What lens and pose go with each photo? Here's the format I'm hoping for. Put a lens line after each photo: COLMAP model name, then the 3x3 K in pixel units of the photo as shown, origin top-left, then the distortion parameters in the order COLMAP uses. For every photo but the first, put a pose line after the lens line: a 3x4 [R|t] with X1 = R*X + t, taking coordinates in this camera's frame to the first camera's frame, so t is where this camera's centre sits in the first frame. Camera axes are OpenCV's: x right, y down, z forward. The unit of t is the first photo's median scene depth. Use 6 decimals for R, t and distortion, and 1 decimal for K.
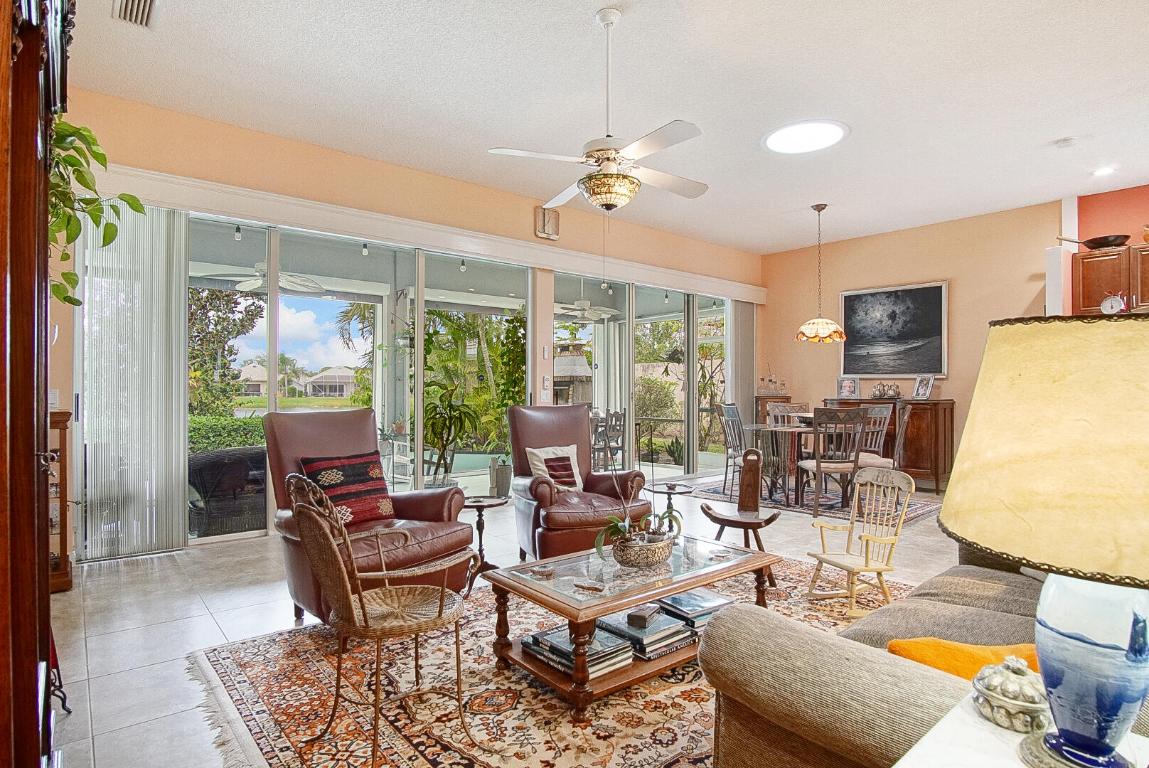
lens RADIAL K [[606.1, 0, 592.5], [0, 606.1, 389.7], [0, 0, 1]] dist [-0.000383, -0.000039]
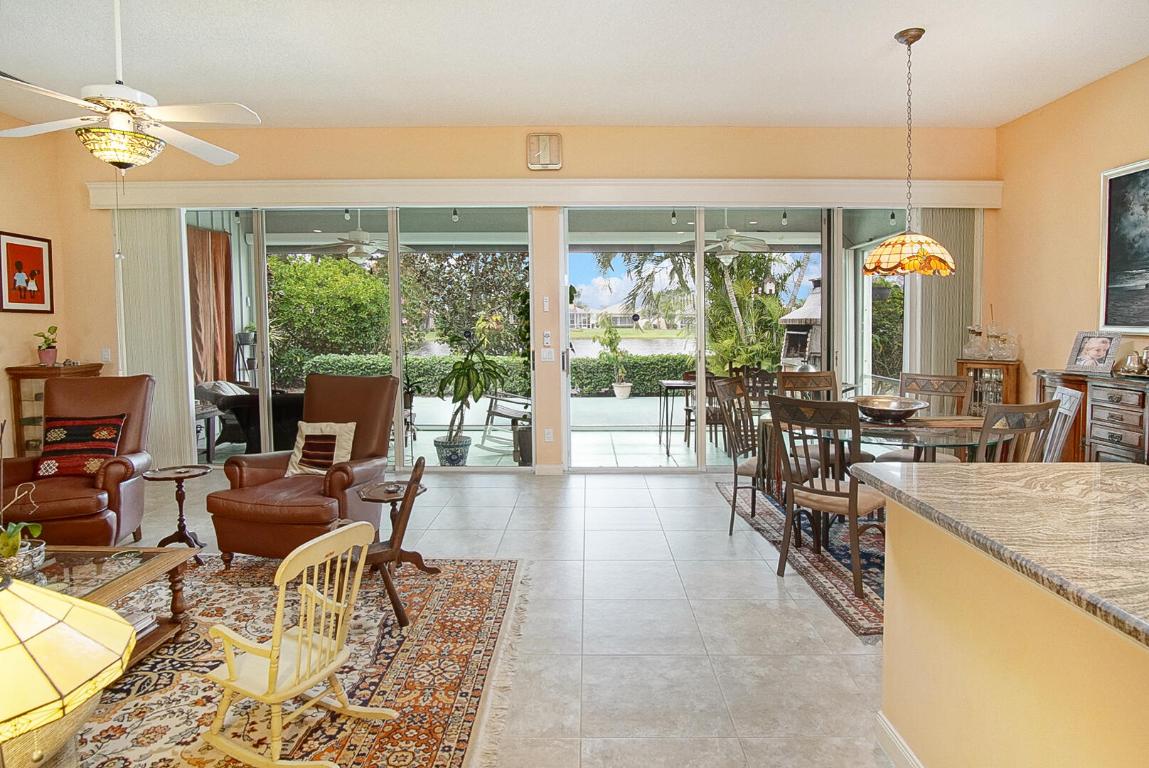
lens RADIAL K [[622.4, 0, 588.0], [0, 622.4, 347.7], [0, 0, 1]] dist [-0.014600, 0.001572]
pose [[0.754880, 0.026930, -0.655310, 0.456168], [0.001055, 0.999106, 0.042273, -0.031255], [0.655862, -0.032602, 0.754176, 0.301998]]
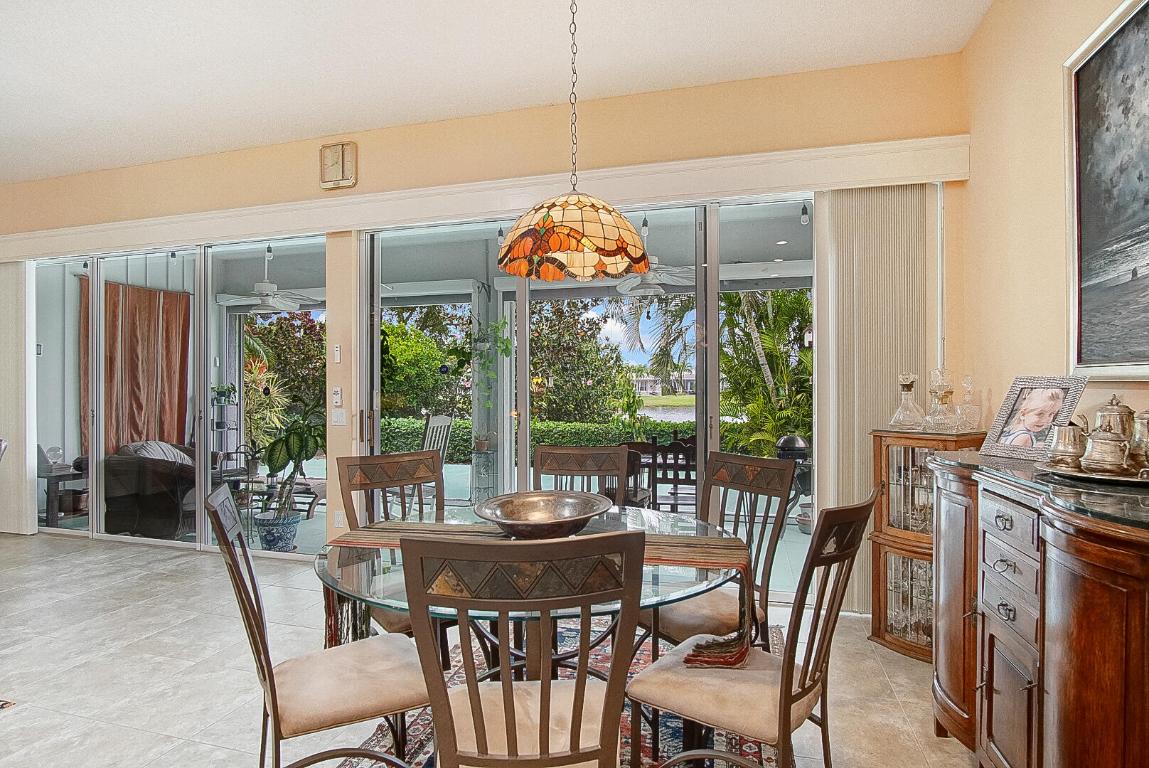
lens RADIAL K [[623.7, 0, 578.5], [0, 623.7, 386.8], [0, 0, 1]] dist [-0.013078, -0.000150]
pose [[0.553473, -0.004455, -0.832855, 0.554014], [0.002102, 0.999990, -0.003952, -0.015995], [0.832865, 0.000436, 0.553477, 0.711107]]
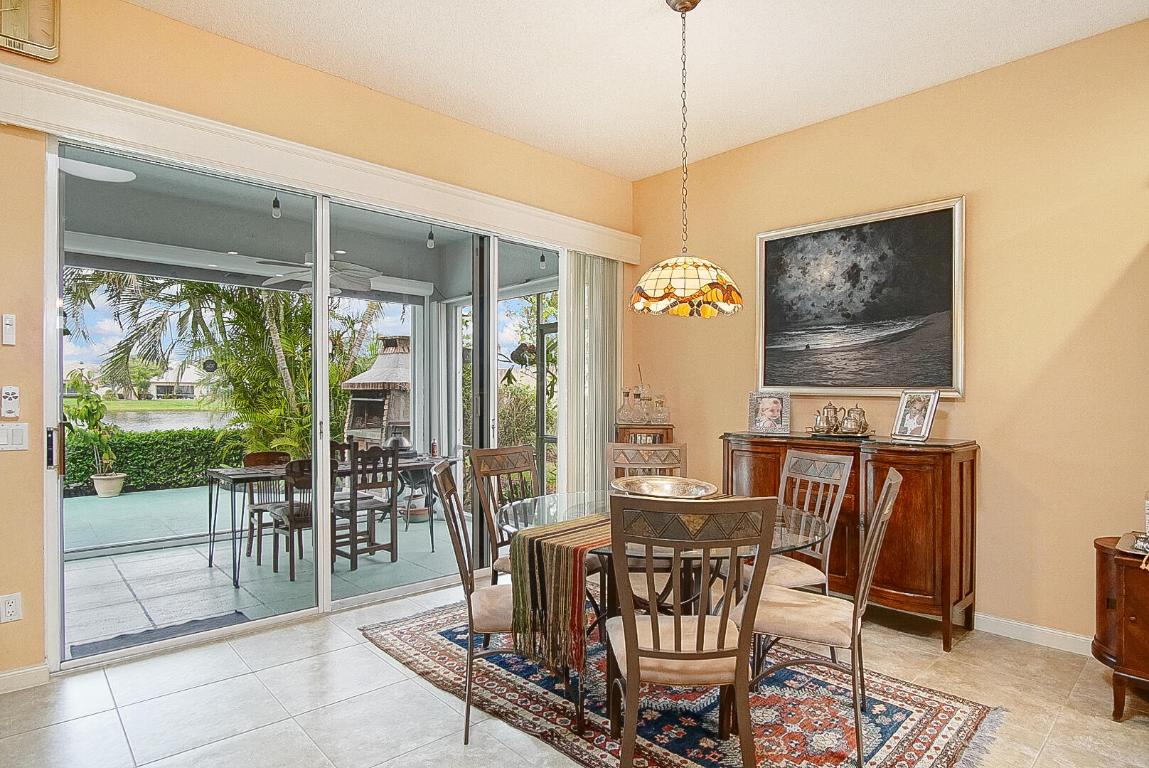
lens RADIAL K [[624.1, 0, 557.3], [0, 624.1, 388.9], [0, 0, 1]] dist [-0.023265, -0.001257]
pose [[0.999877, 0.008408, 0.013219, 0.238779], [-0.008288, 0.999924, -0.009092, -0.017534], [-0.013294, 0.008982, 0.999871, 0.479328]]
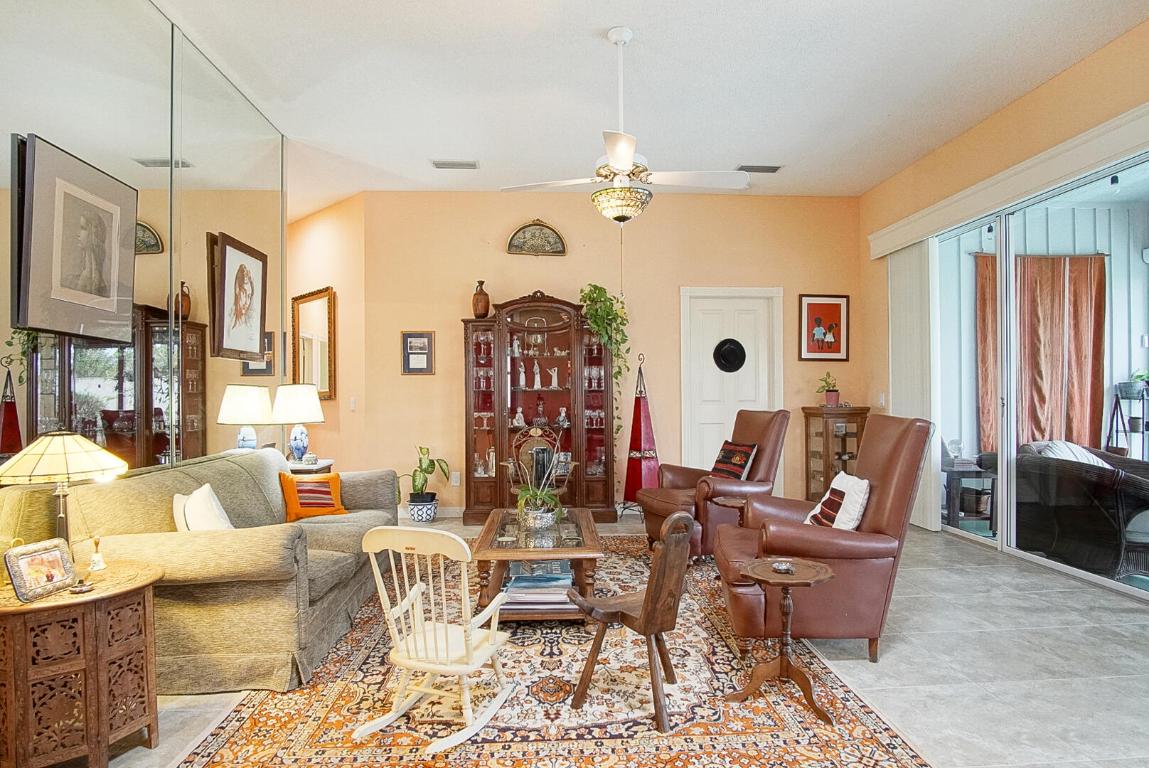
lens RADIAL K [[625.8, 0, 551.0], [0, 625.8, 397.8], [0, 0, 1]] dist [-0.022045, 0.000190]
pose [[-0.614295, 0.008176, -0.789034, 0.377759], [0.005429, 0.999966, 0.006135, 0.001634], [0.789058, -0.000515, -0.614319, 0.659830]]
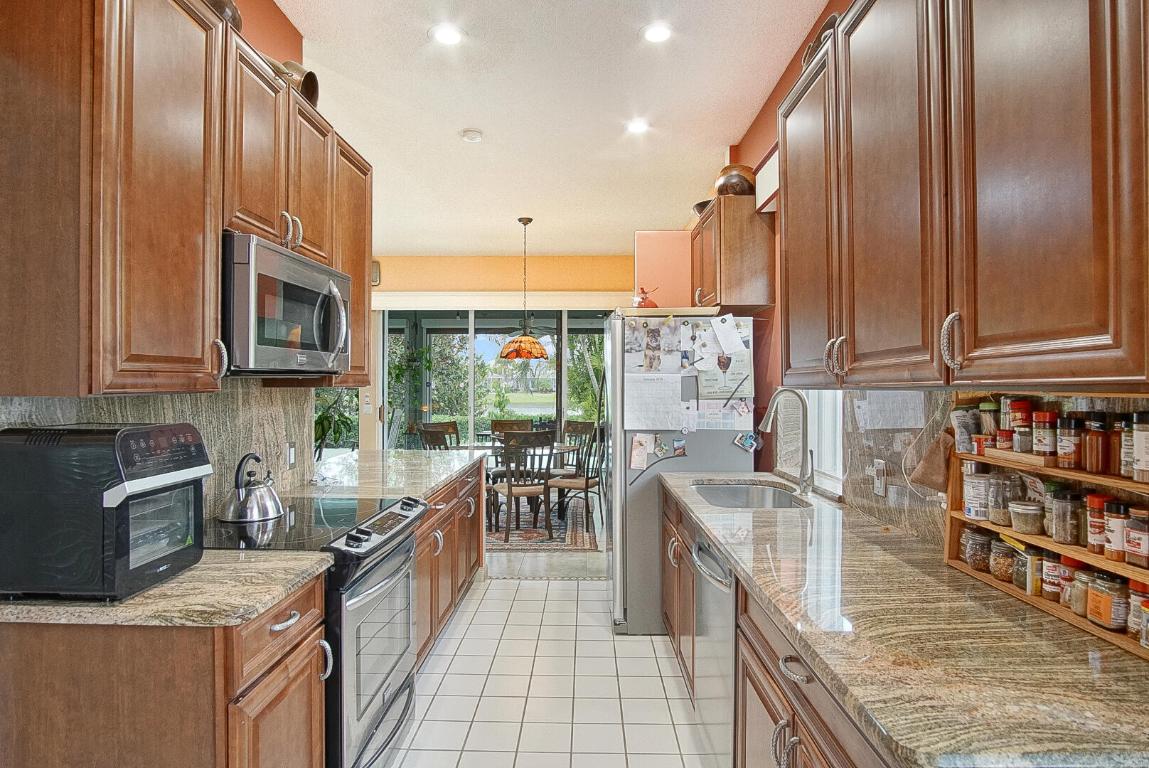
lens RADIAL K [[623.7, 0, 578.5], [0, 623.7, 386.8], [0, 0, 1]] dist [-0.013078, -0.000150]
pose [[0.744612, 0.003895, -0.667486, 0.960446], [-0.004606, 0.999989, 0.000697, -0.033239], [0.667482, 0.002555, 0.744622, 0.265531]]
